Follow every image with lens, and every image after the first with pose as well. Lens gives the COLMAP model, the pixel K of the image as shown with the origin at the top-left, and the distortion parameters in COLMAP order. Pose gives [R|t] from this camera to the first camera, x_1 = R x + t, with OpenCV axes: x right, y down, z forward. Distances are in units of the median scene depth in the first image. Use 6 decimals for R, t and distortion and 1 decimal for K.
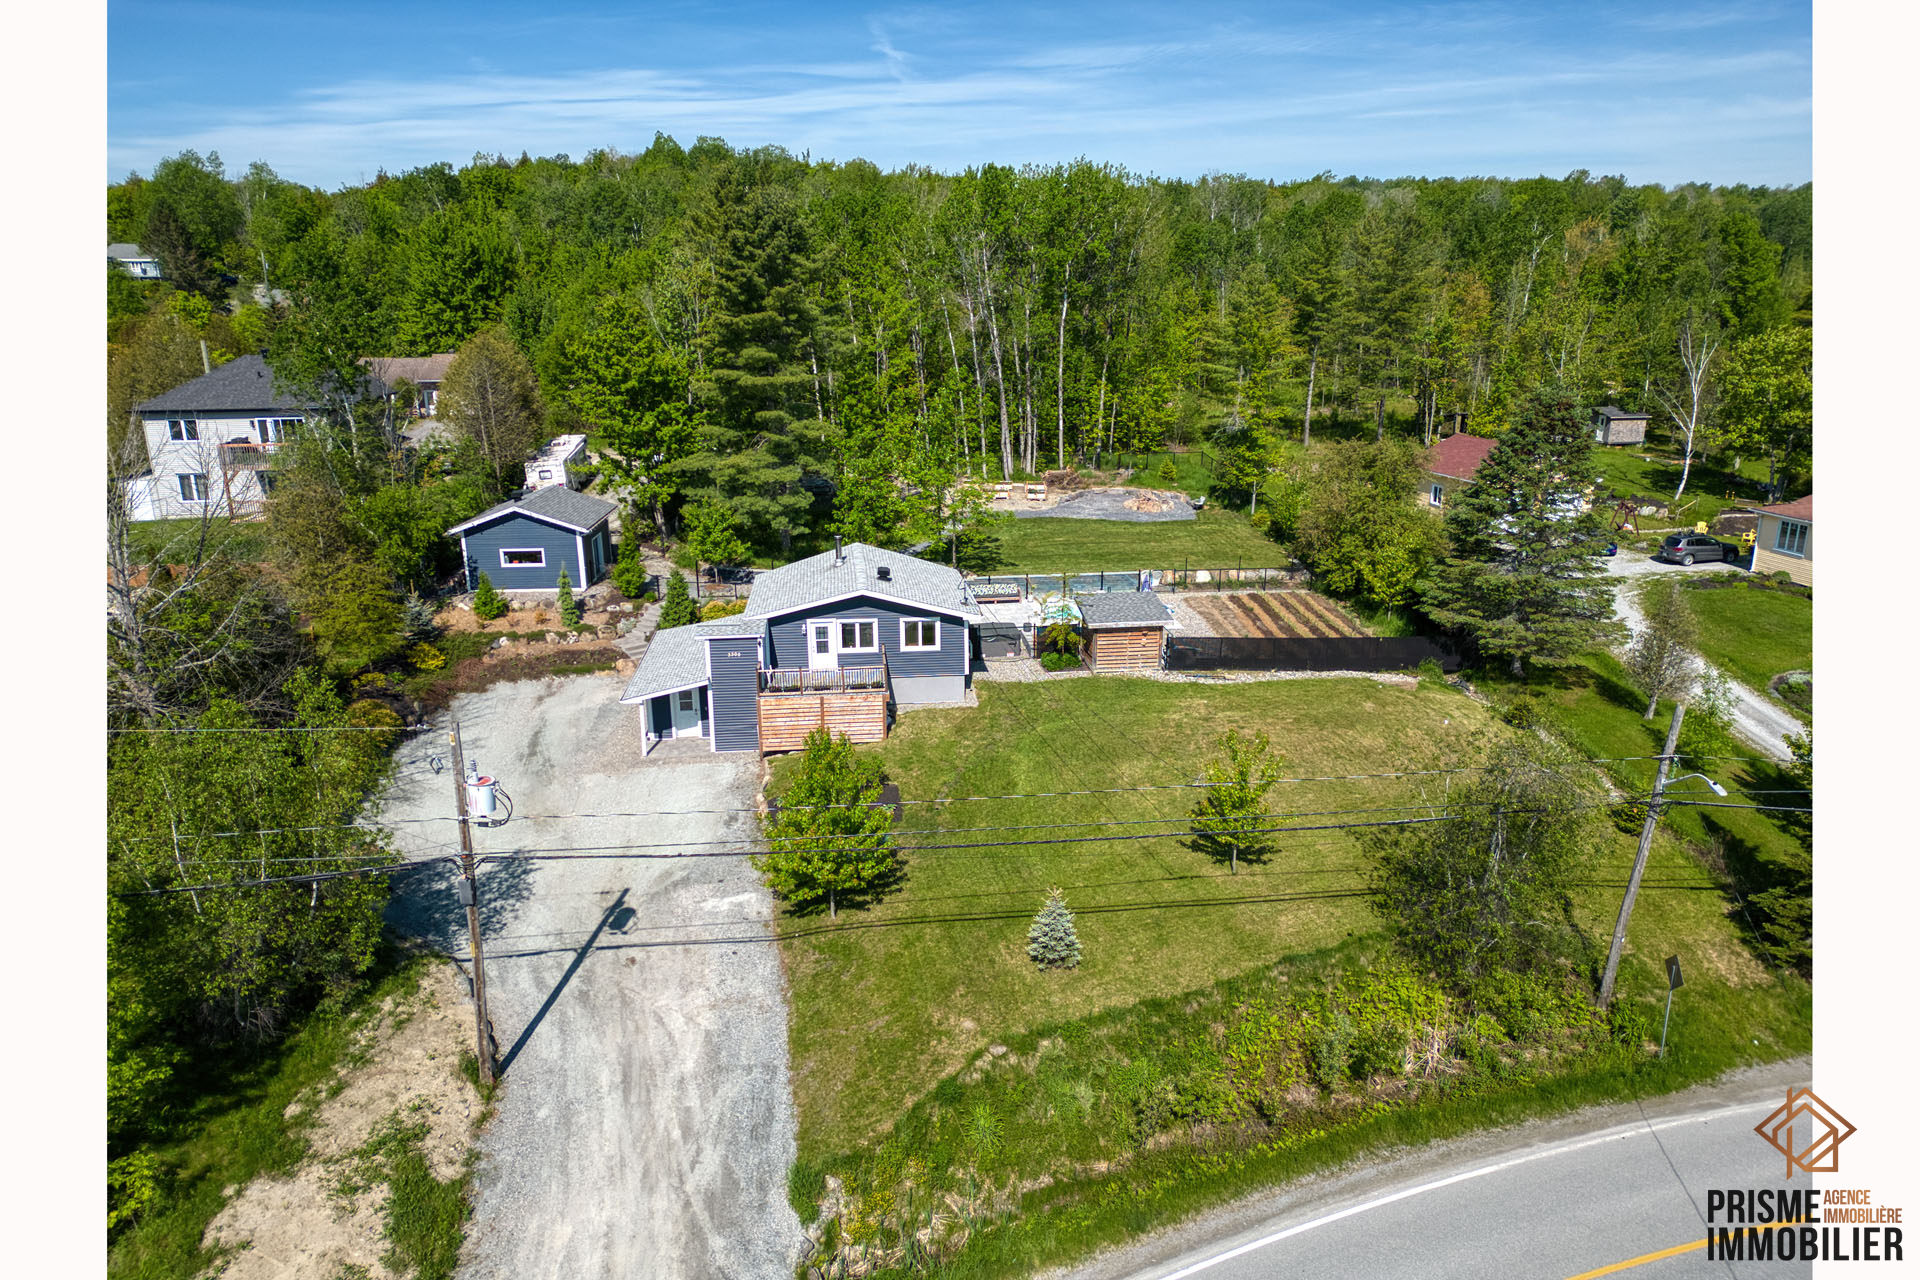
lens RADIAL K [[1189.5, 0, 957.4], [0, 1189.5, 638.9], [0, 0, 1]] dist [0.075422, -0.079061]
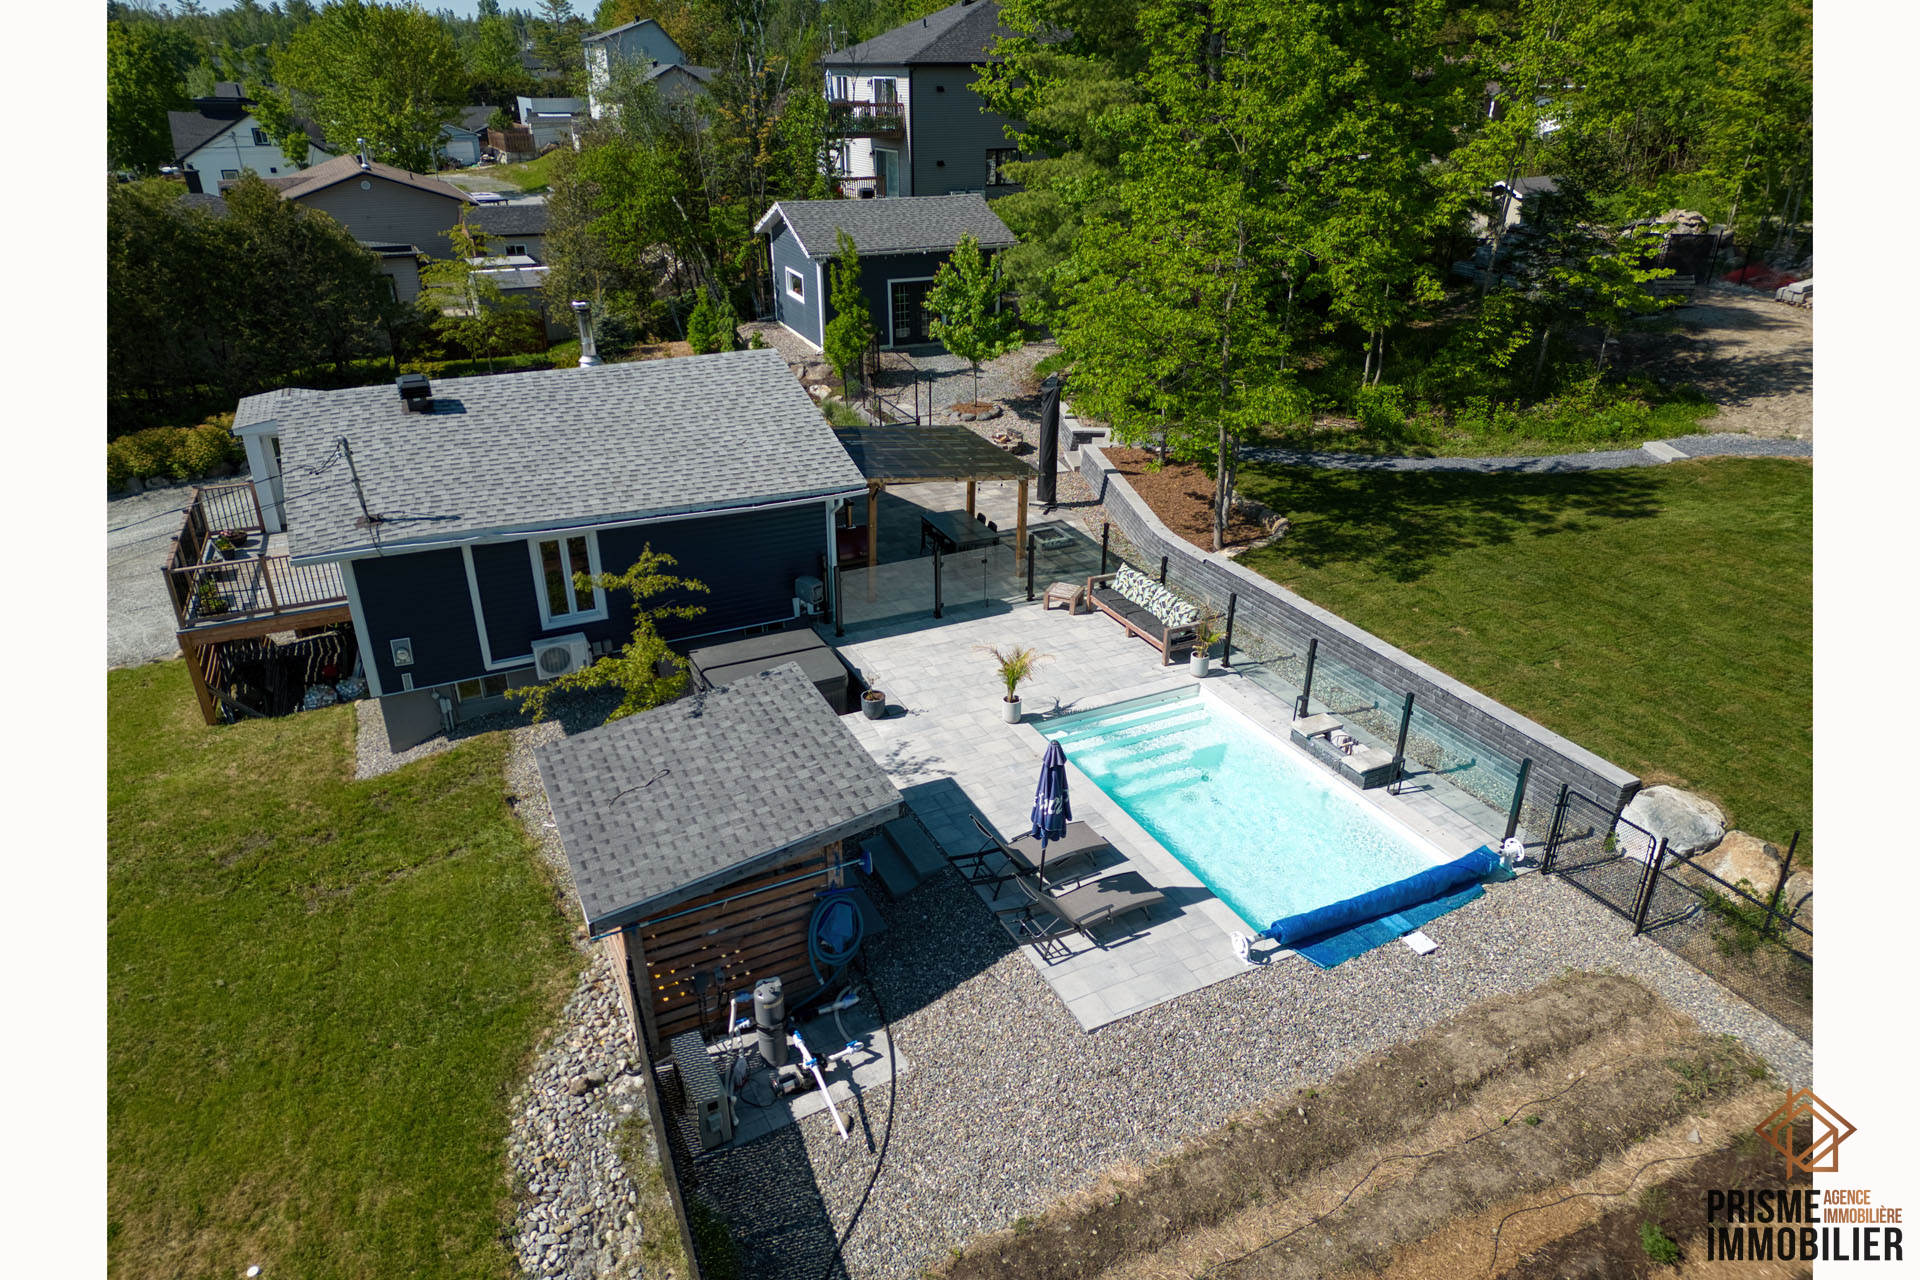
lens RADIAL K [[1189.5, 0, 957.4], [0, 1189.5, 638.9], [0, 0, 1]] dist [0.075422, -0.079061]
pose [[0.336730, 0.412400, -0.846486, 0.325545], [-0.254186, 0.905423, 0.339999, -0.140313], [0.906644, 0.100677, 0.409709, 0.824781]]
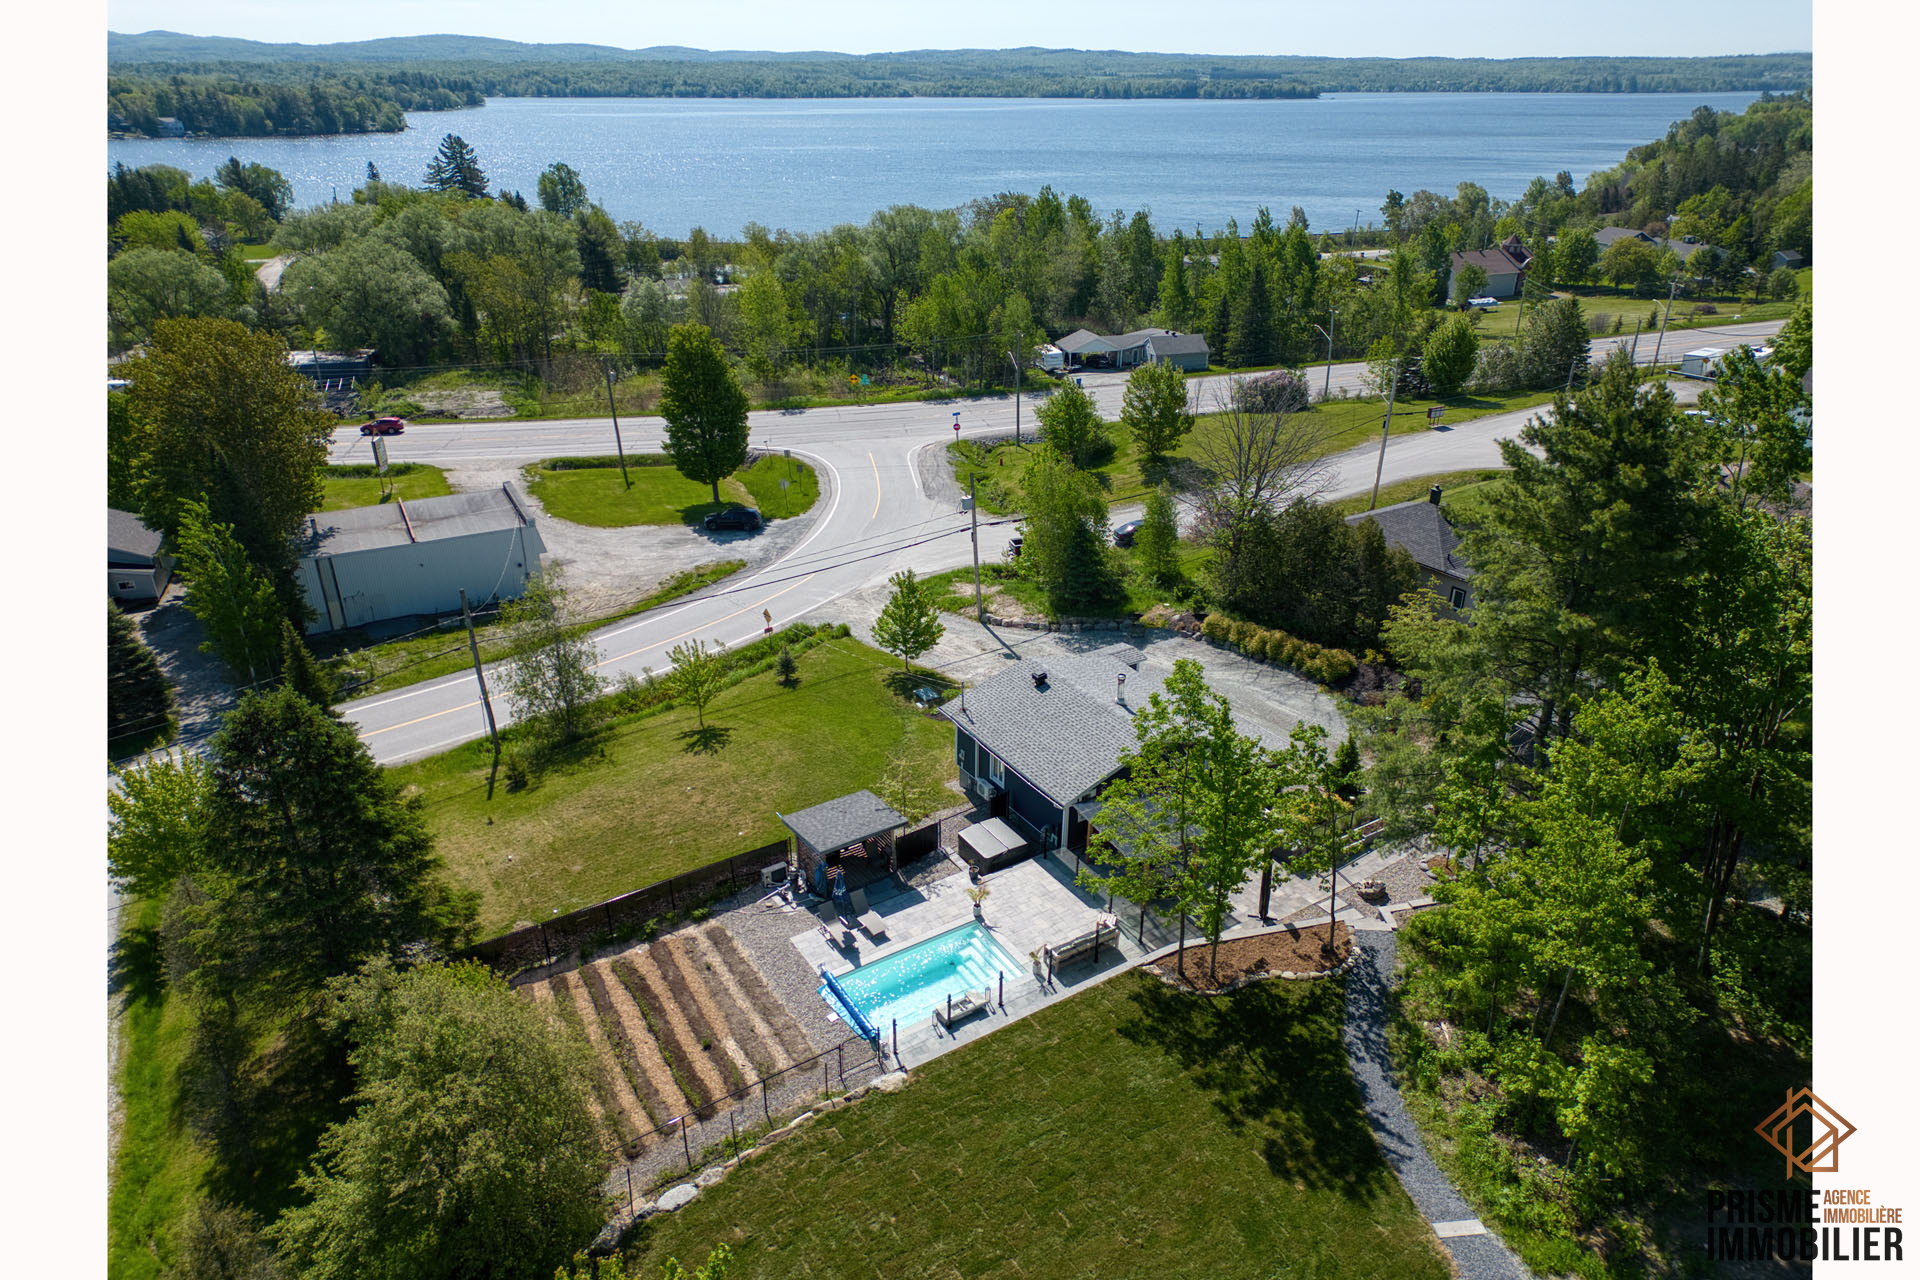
lens RADIAL K [[1189.5, 0, 957.4], [0, 1189.5, 638.9], [0, 0, 1]] dist [0.075422, -0.079061]
pose [[-0.894751, 0.192022, -0.403173, 0.341655], [-0.118500, 0.768370, 0.628940, -0.600630], [0.430557, 0.610520, -0.664745, 1.346060]]
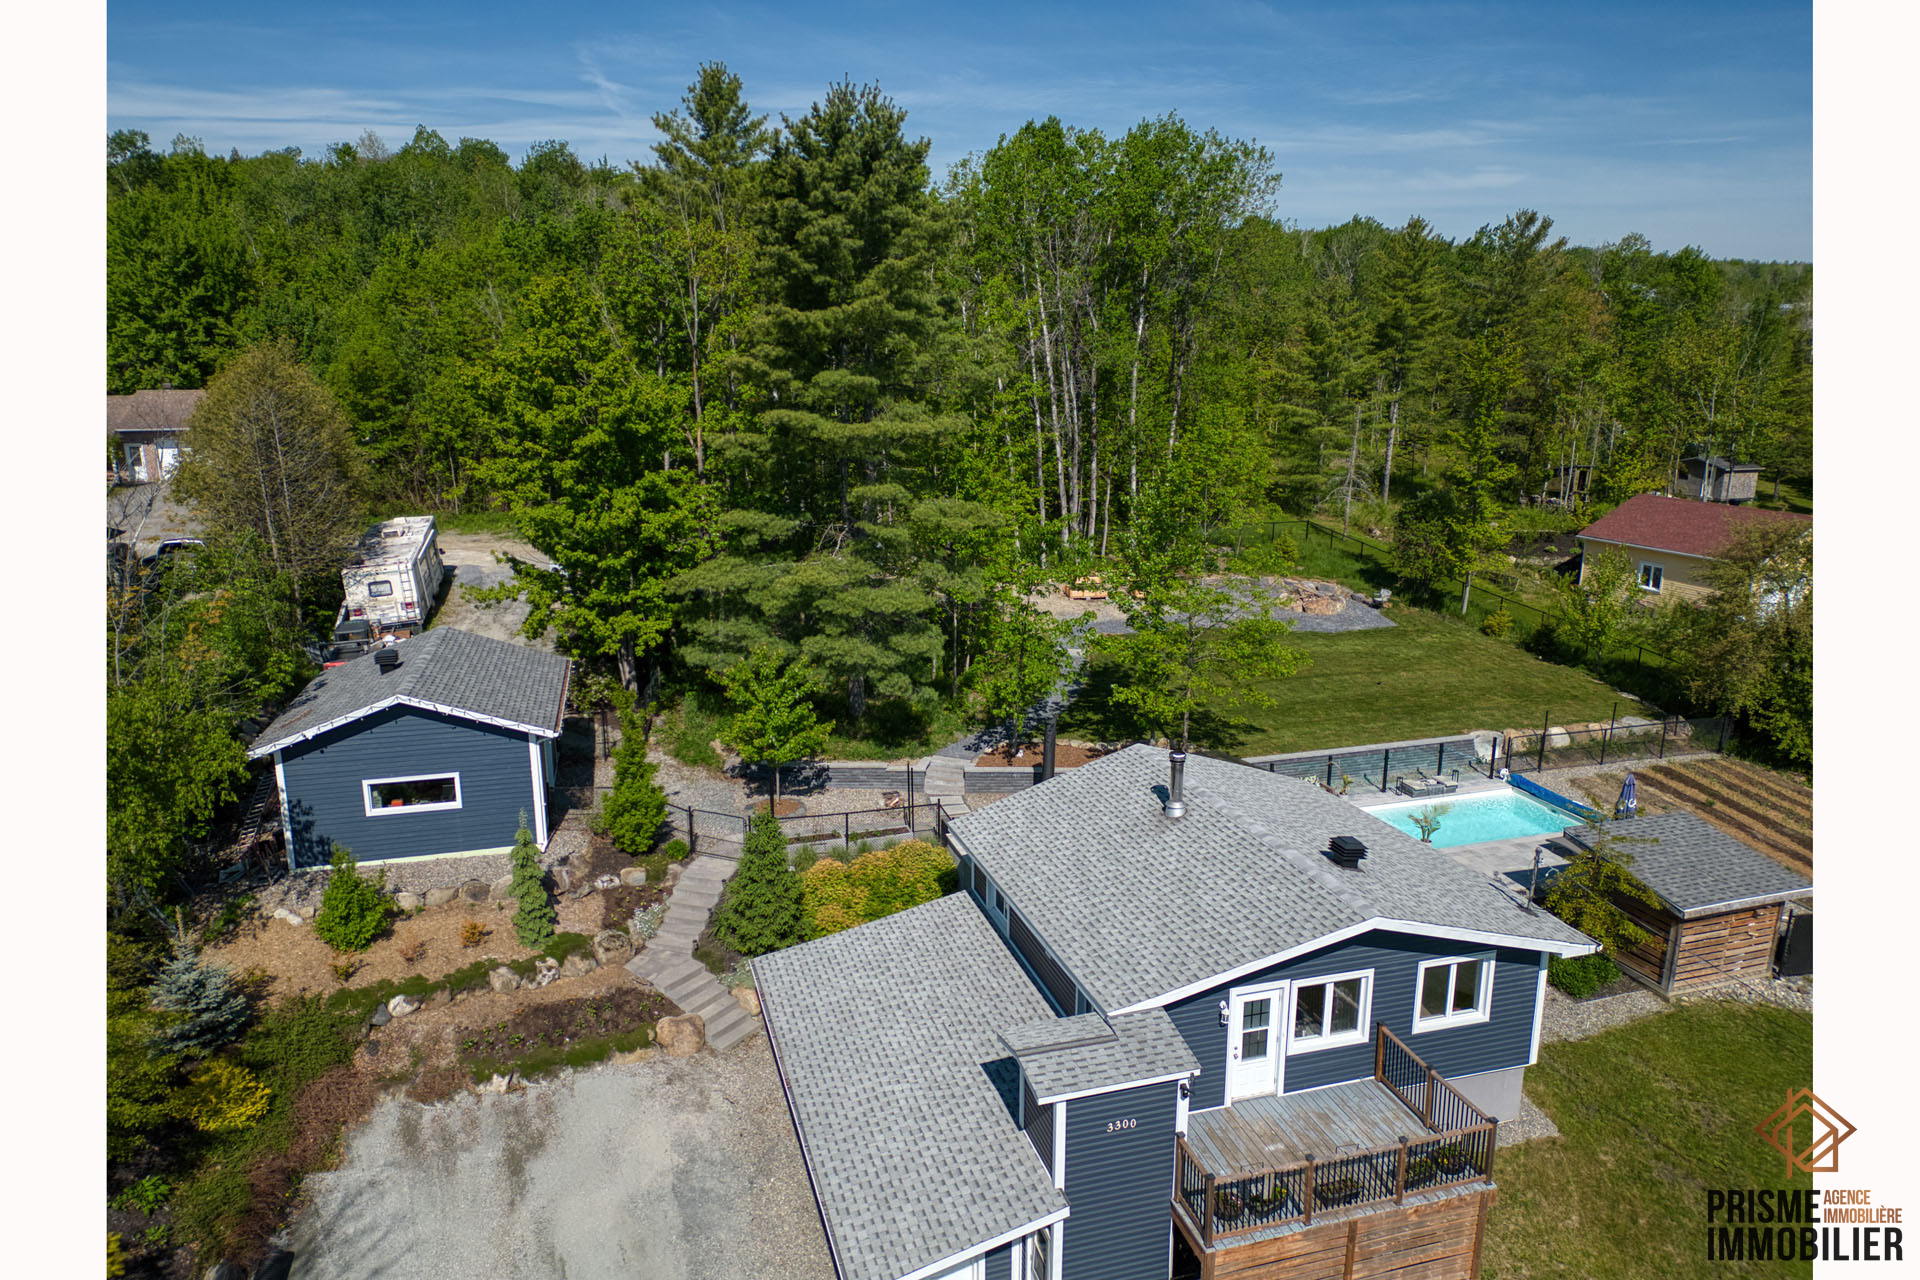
lens RADIAL K [[1199.8, 0, 960.0], [0, 1199.8, 640.0], [0, 0, 1]] dist [0.053381, -0.036536]
pose [[0.979331, -0.038512, 0.198562, -0.239802], [0.045611, 0.998469, -0.031299, -0.104406], [-0.197052, 0.039709, 0.979589, 0.472041]]
